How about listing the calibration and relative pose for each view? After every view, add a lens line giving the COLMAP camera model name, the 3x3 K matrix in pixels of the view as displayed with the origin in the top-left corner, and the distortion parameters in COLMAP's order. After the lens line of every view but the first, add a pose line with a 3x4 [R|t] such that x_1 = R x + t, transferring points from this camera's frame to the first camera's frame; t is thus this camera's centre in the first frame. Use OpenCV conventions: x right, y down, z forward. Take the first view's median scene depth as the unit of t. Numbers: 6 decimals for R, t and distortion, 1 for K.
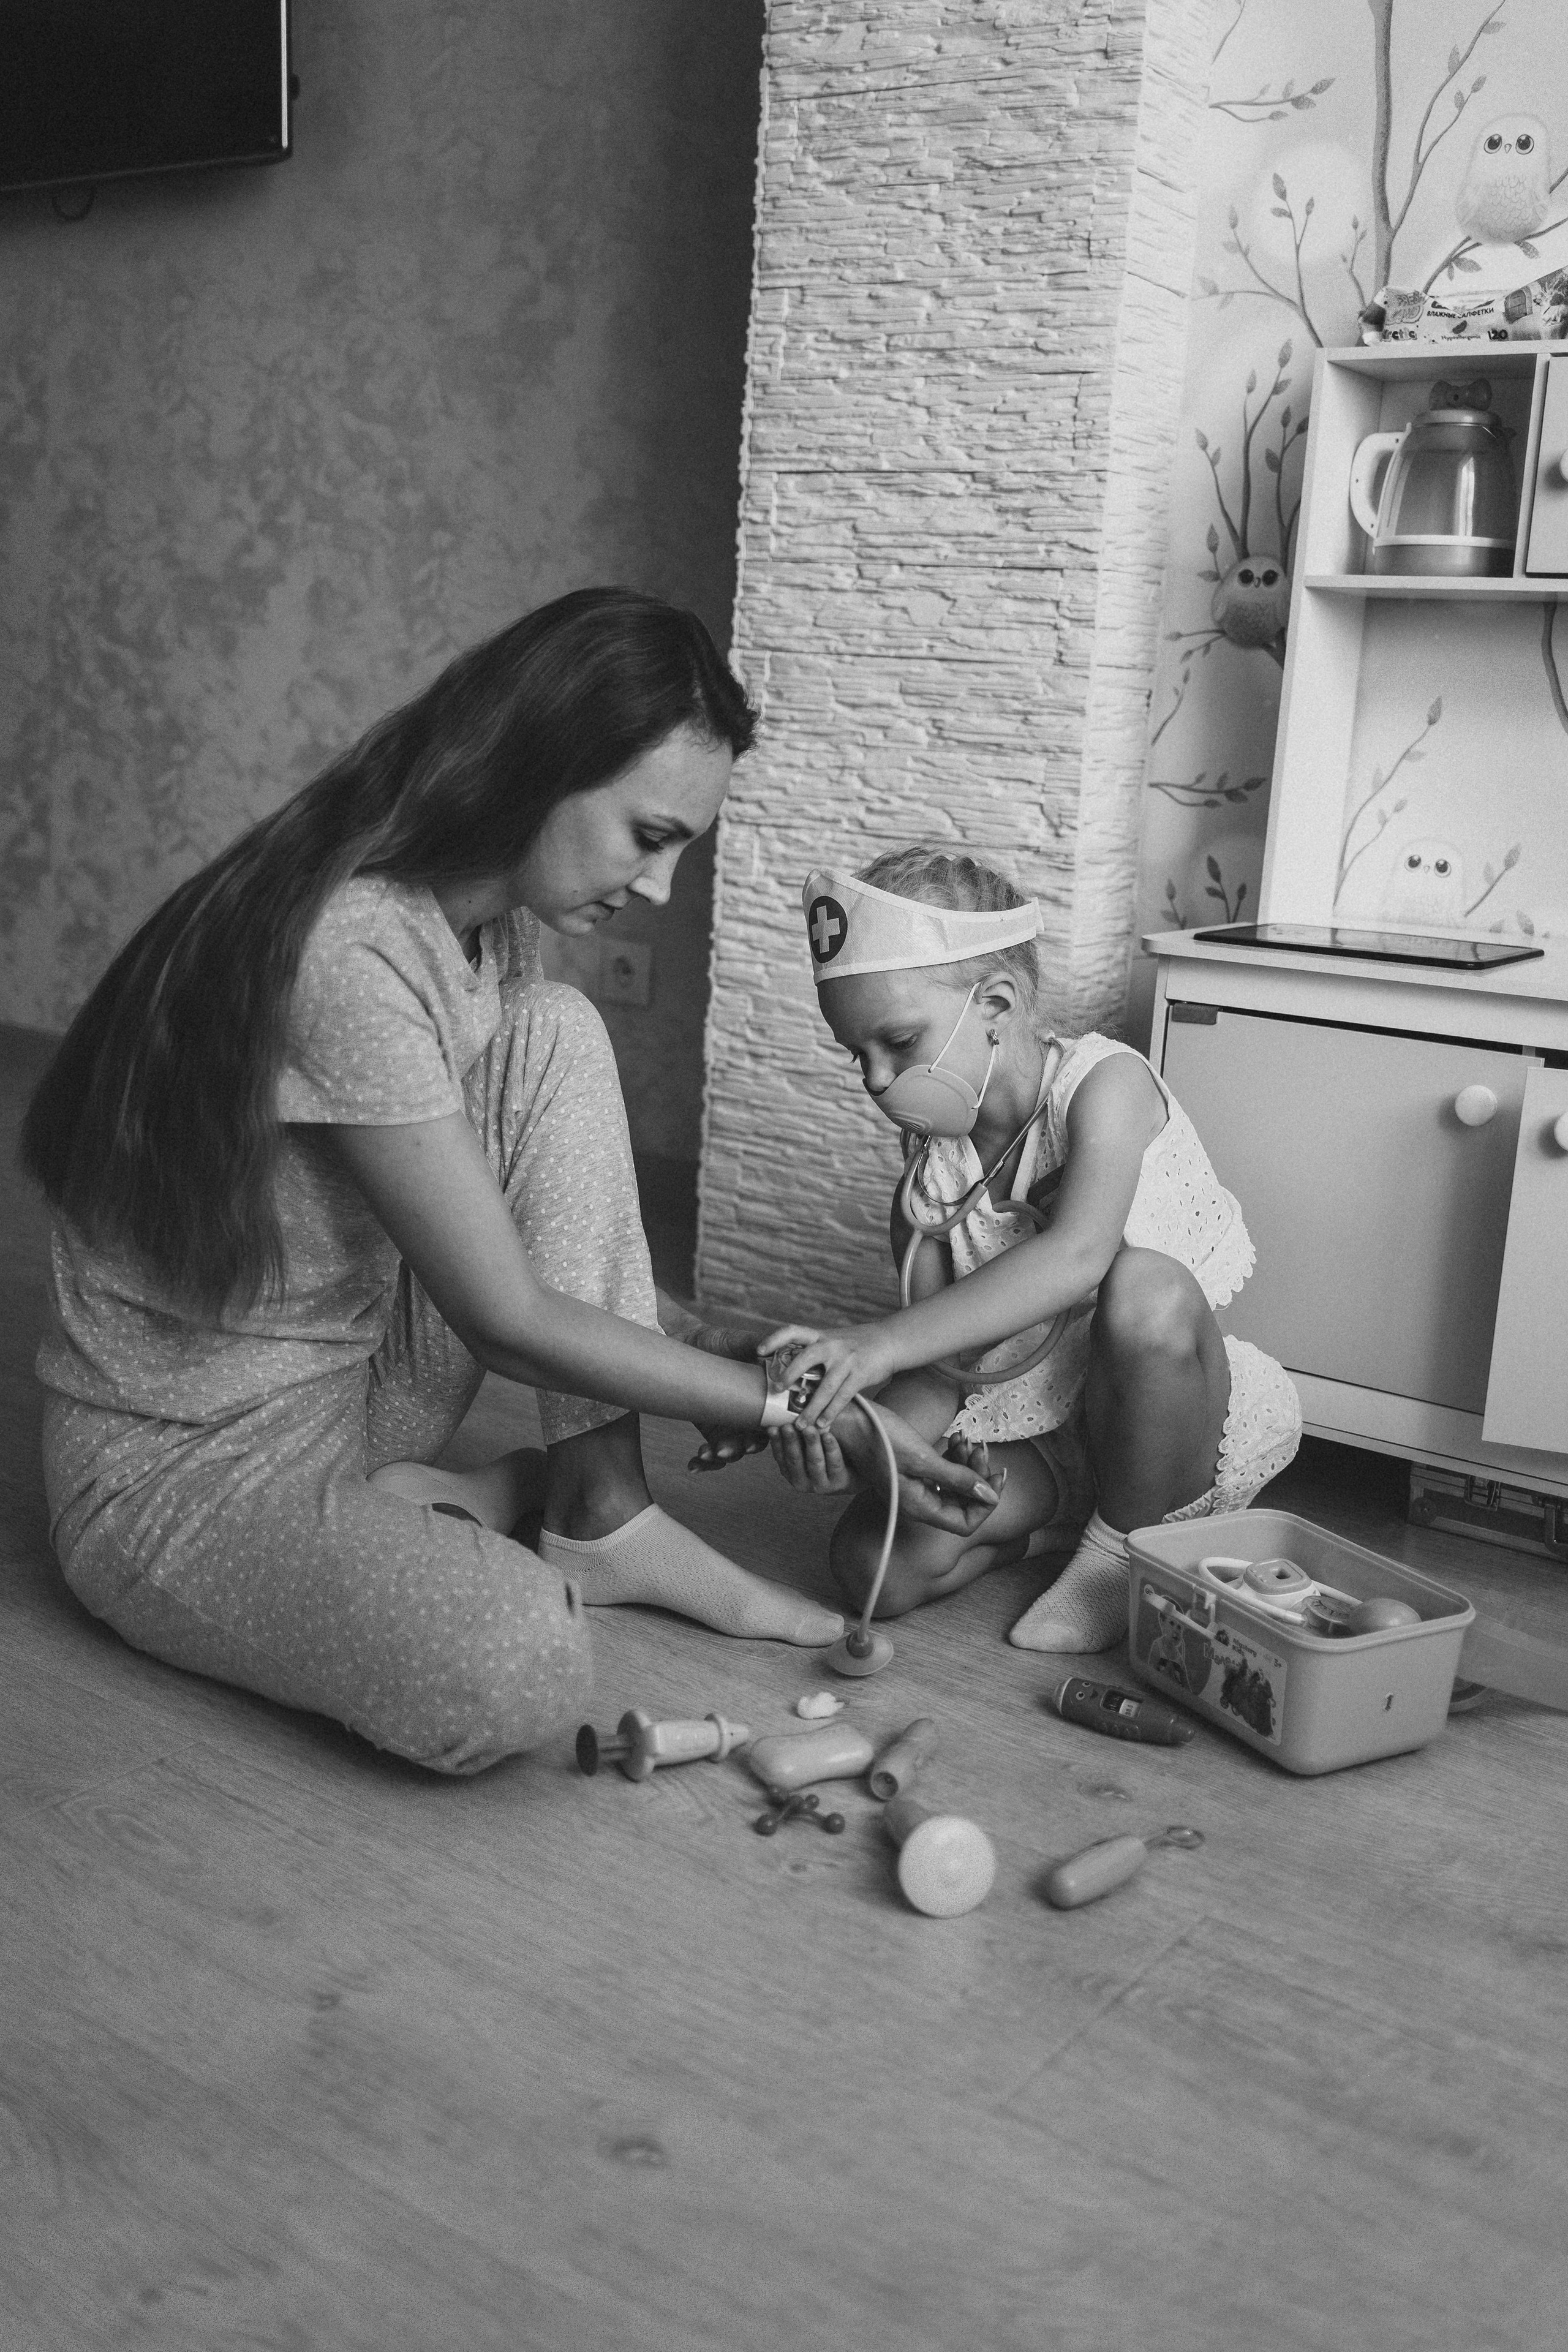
lens RADIAL K [[2278.4, 0, 784.0], [0, 2278.4, 1176.0], [0, 0, 1]] dist [0.079150, -0.198387]
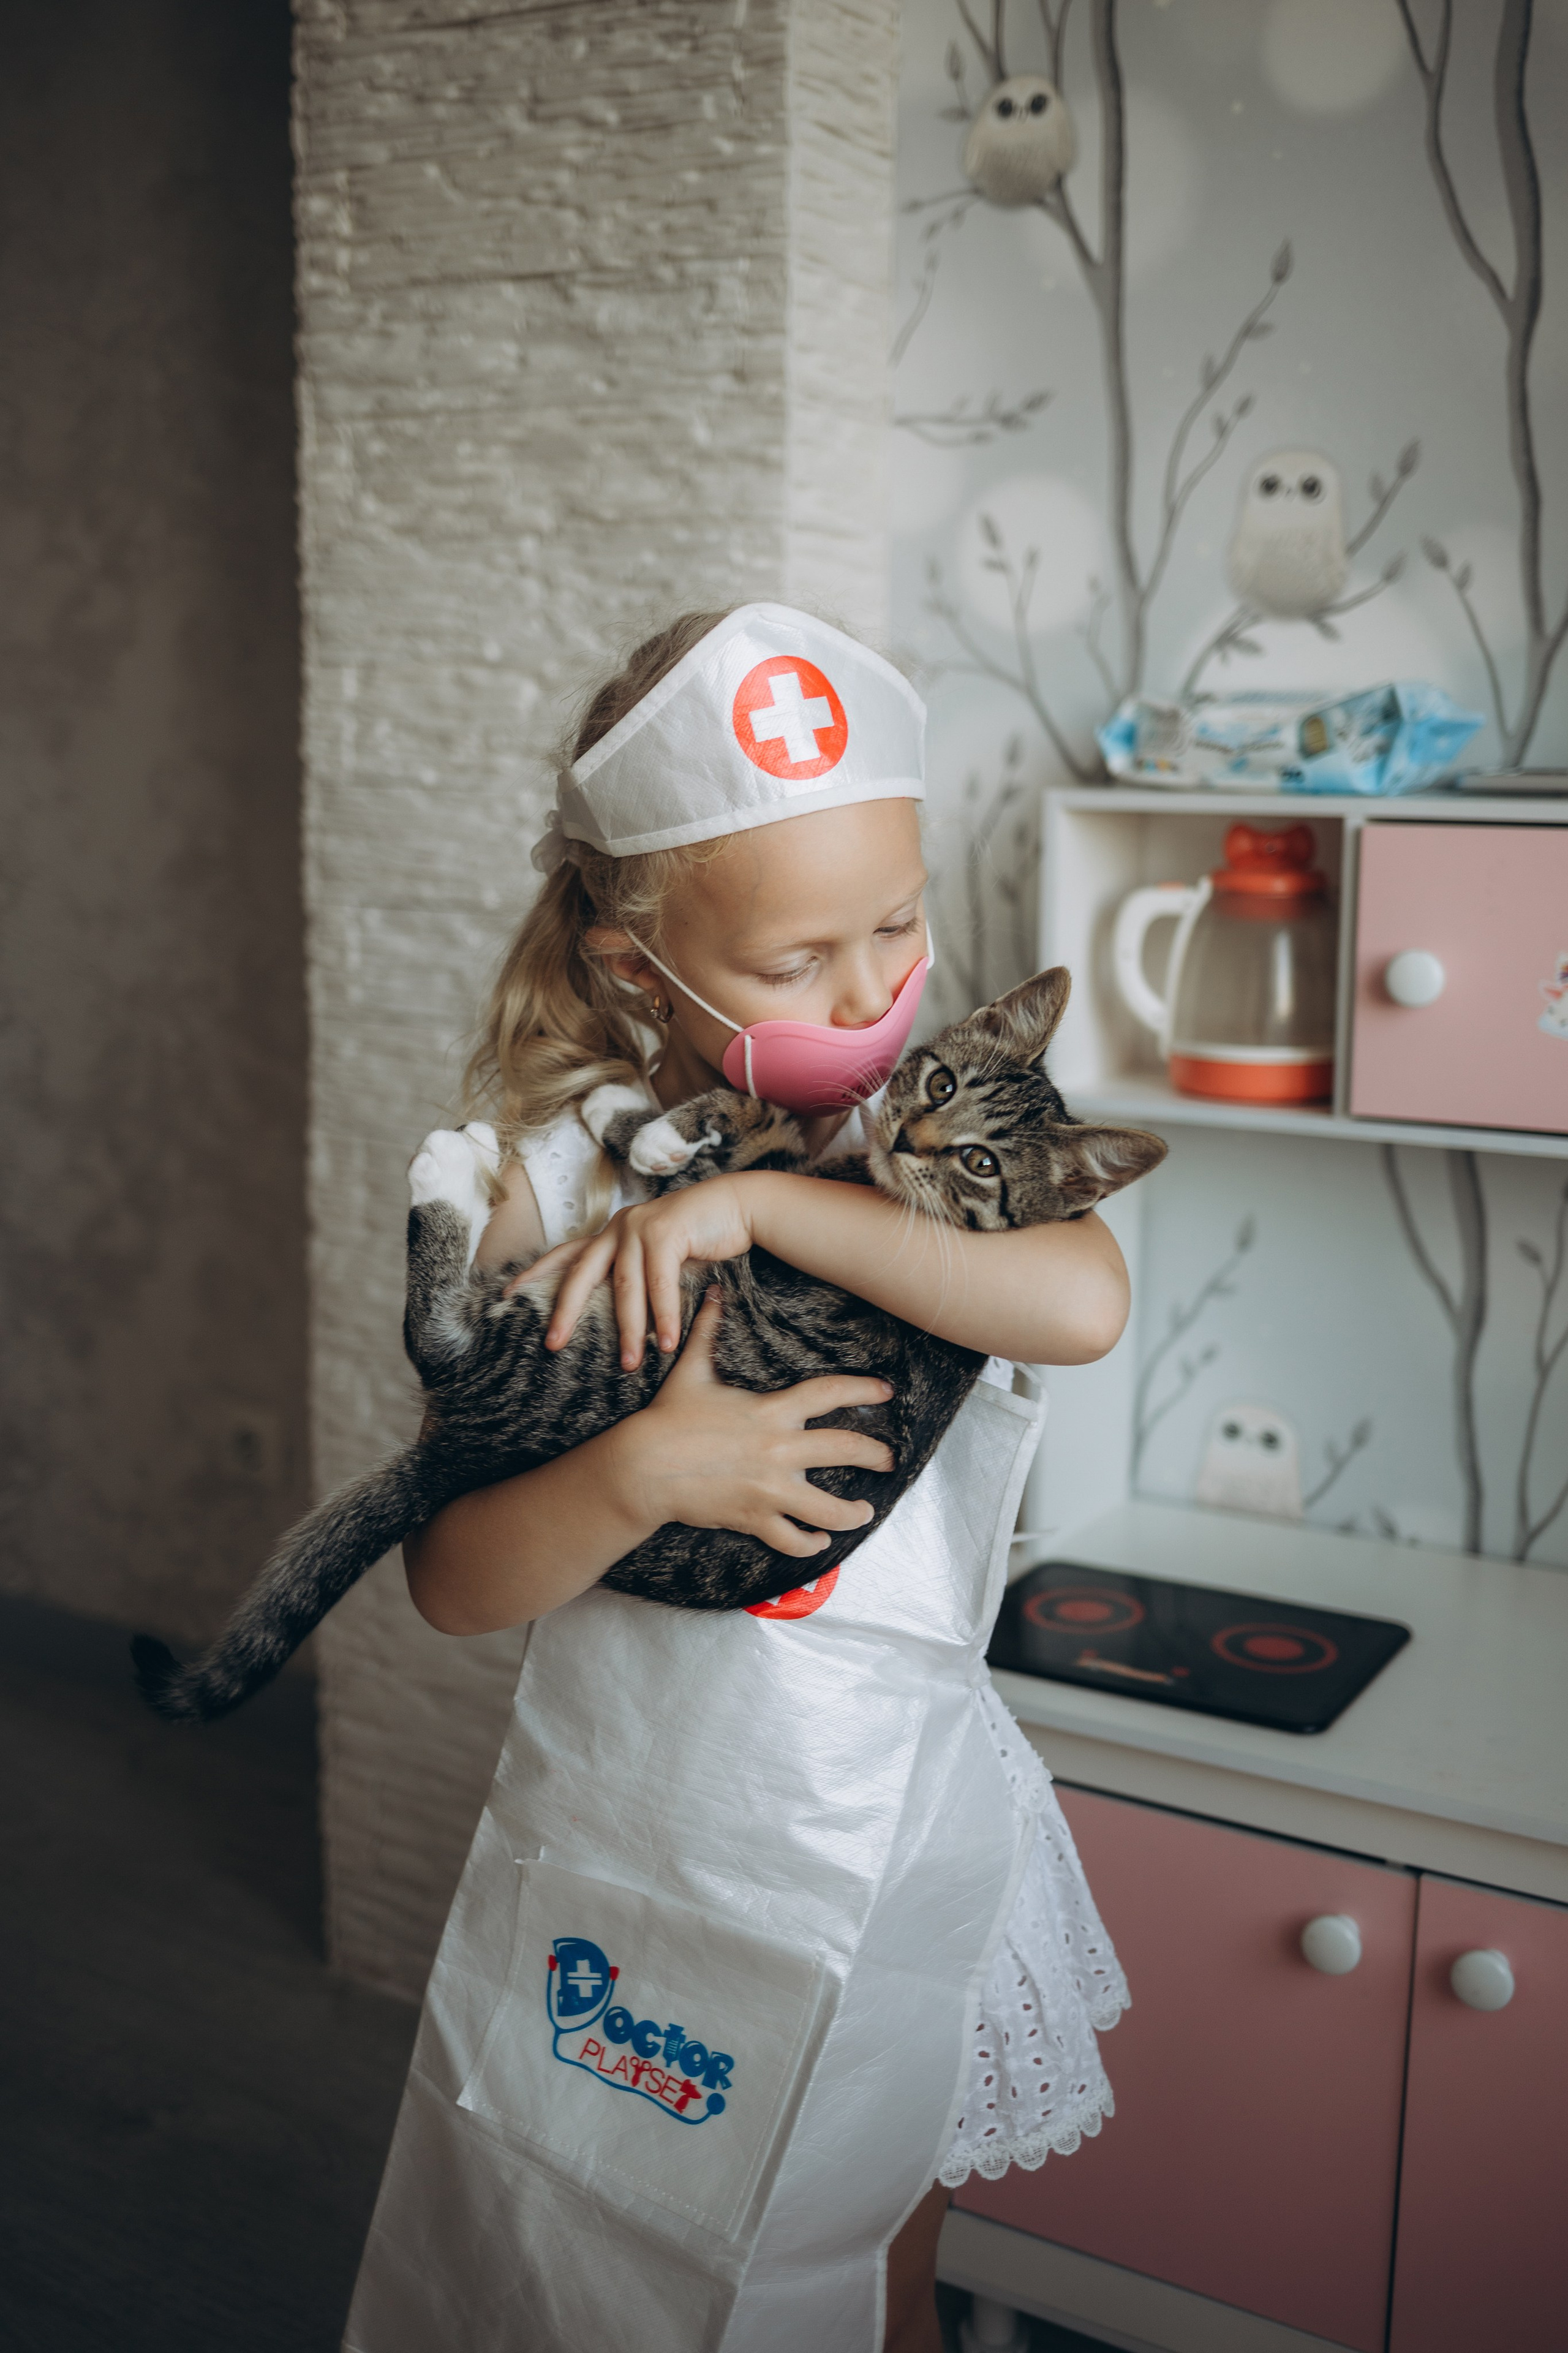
lens RADIAL K [[2491.6, 0, 755.0], [0, 2491.6, 1173.0], [0, 0, 1]] dist [-0.059712, 0.028087]
pose [[0.996697, -0.059262, 0.055521, 0.082163], [0.060894, 0.997746, -0.028182, -0.202946], [-0.053726, 0.031470, 0.998060, 0.209039]]
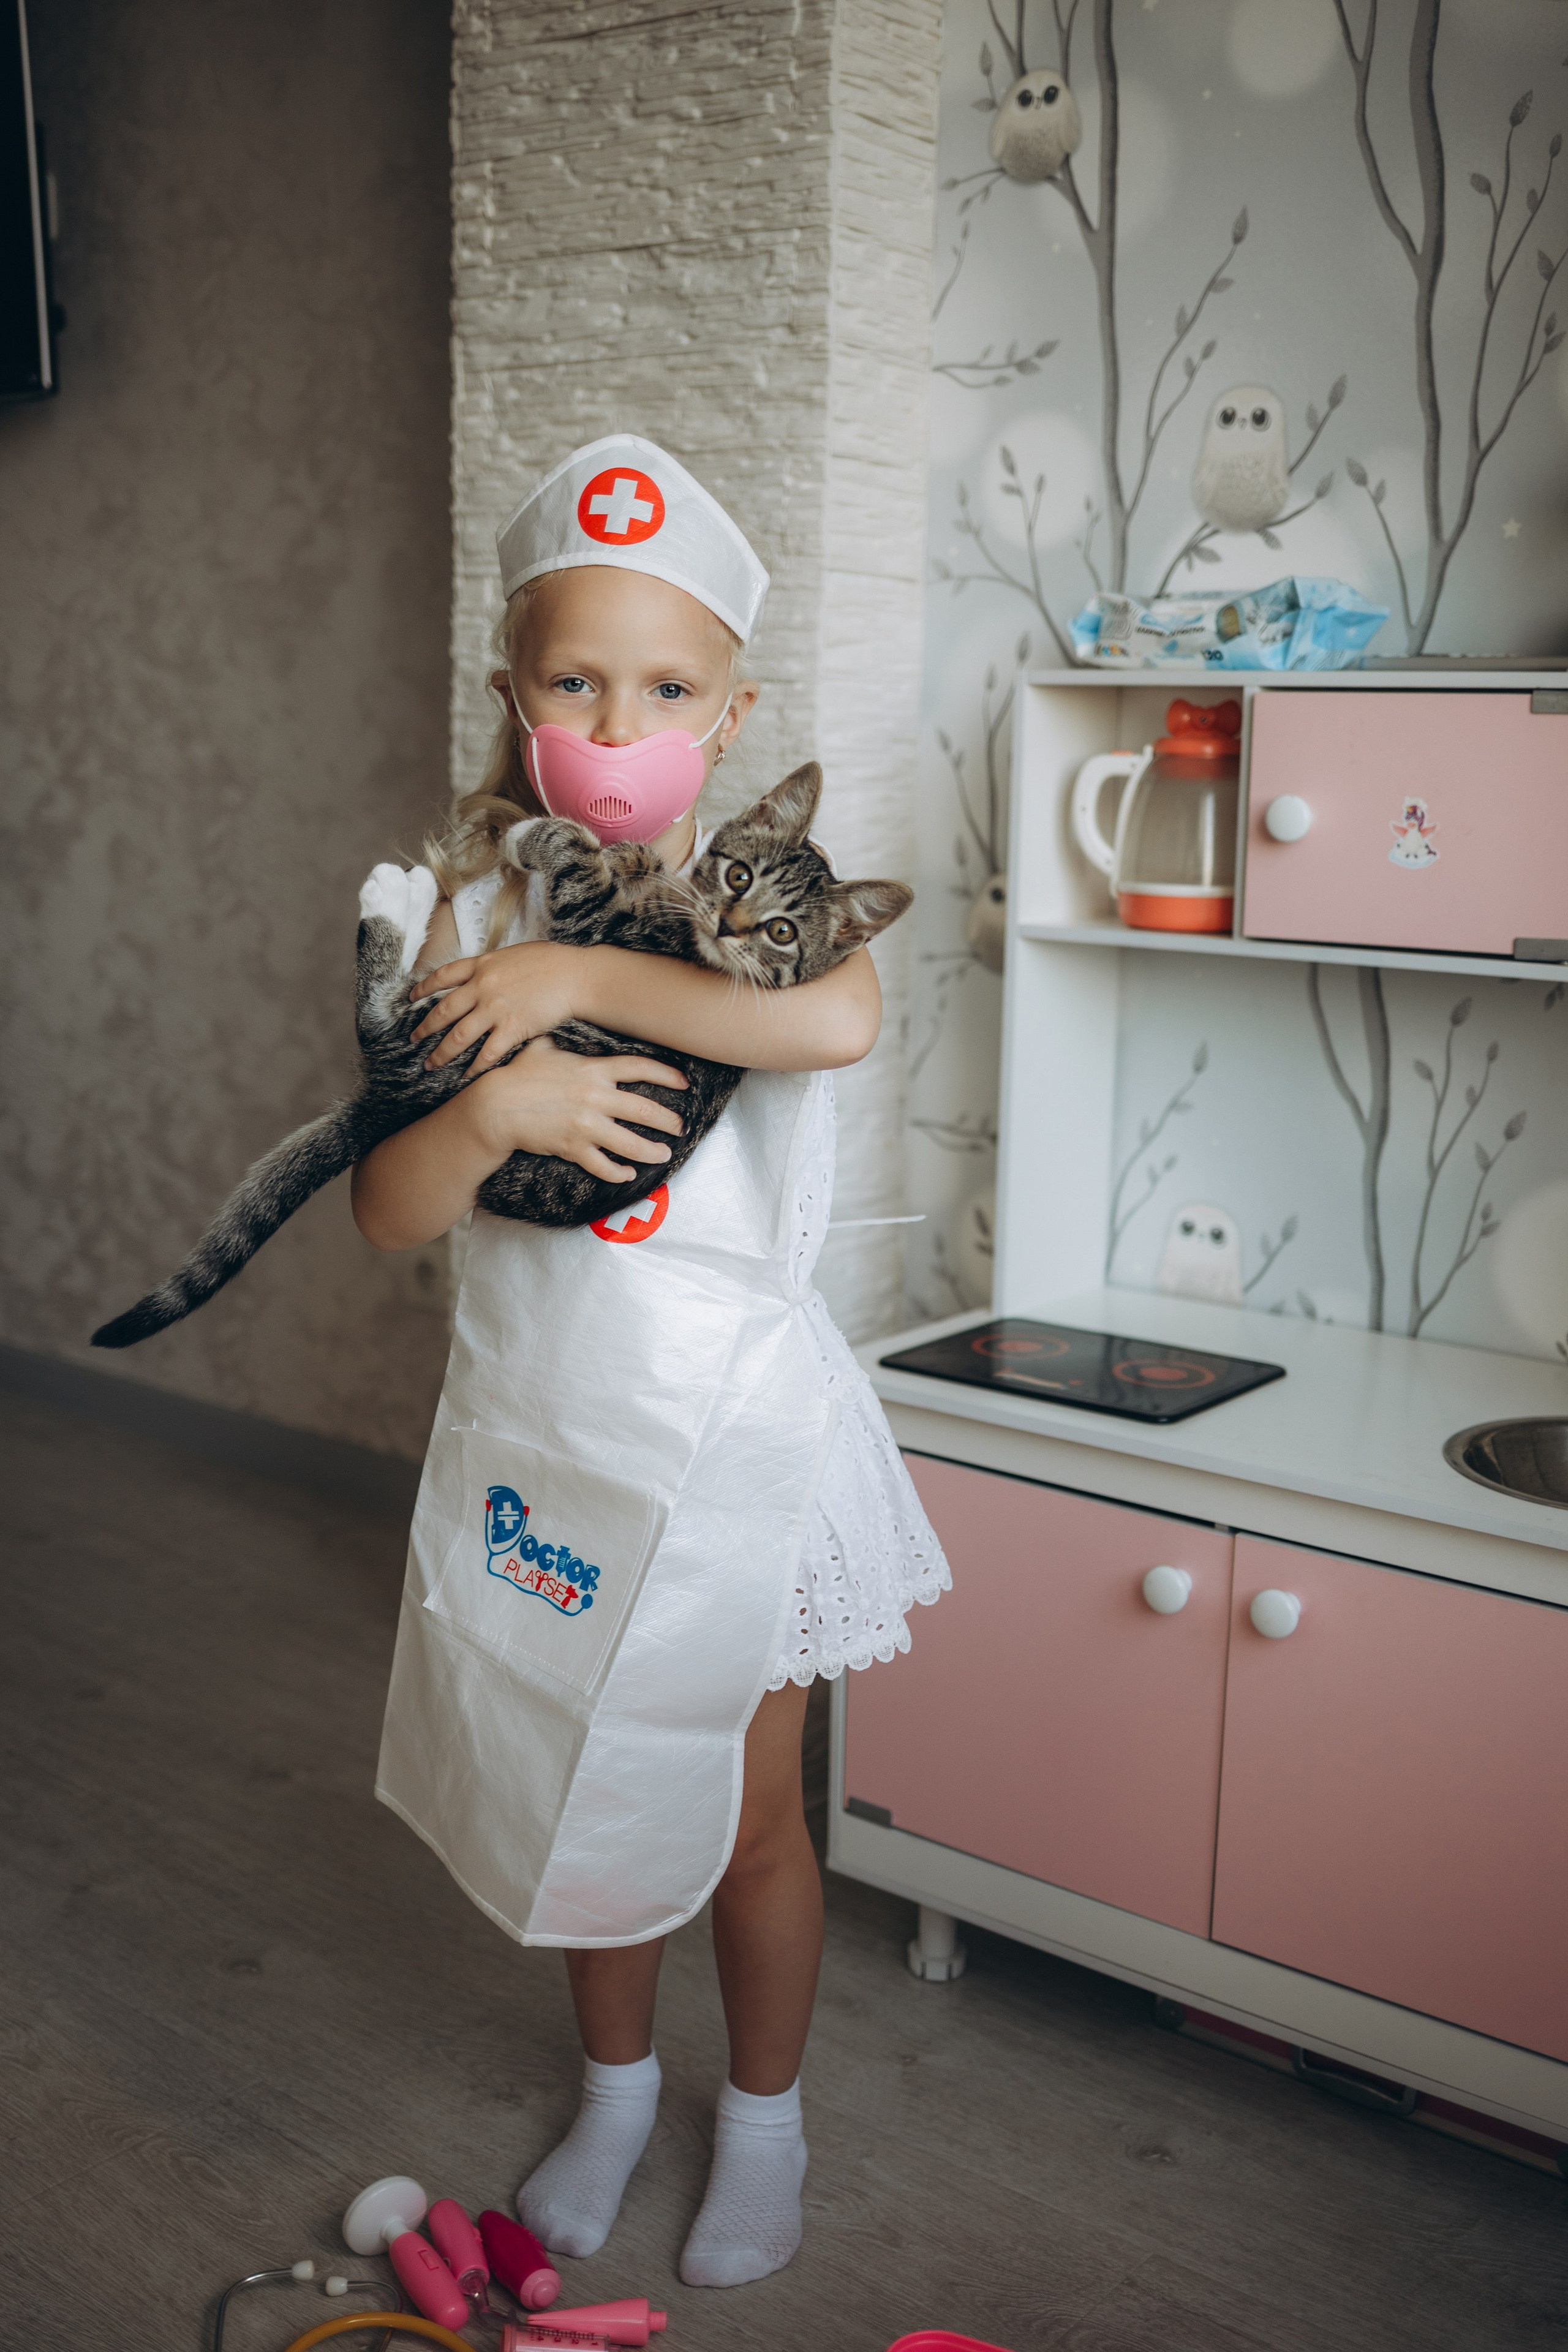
lens RADIAL K [[2464.2, 0, 791.9], [0, 2464.2, 1227.3], [0, 0, 1]] dist [-0.061898, 0.039076]
pose [[0.997576, -0.025755, -0.064649, 0.183224], [0.025265, 0.999646, -0.008382, -0.131122], [0.064842, 0.006729, 0.997873, 0.065532]]
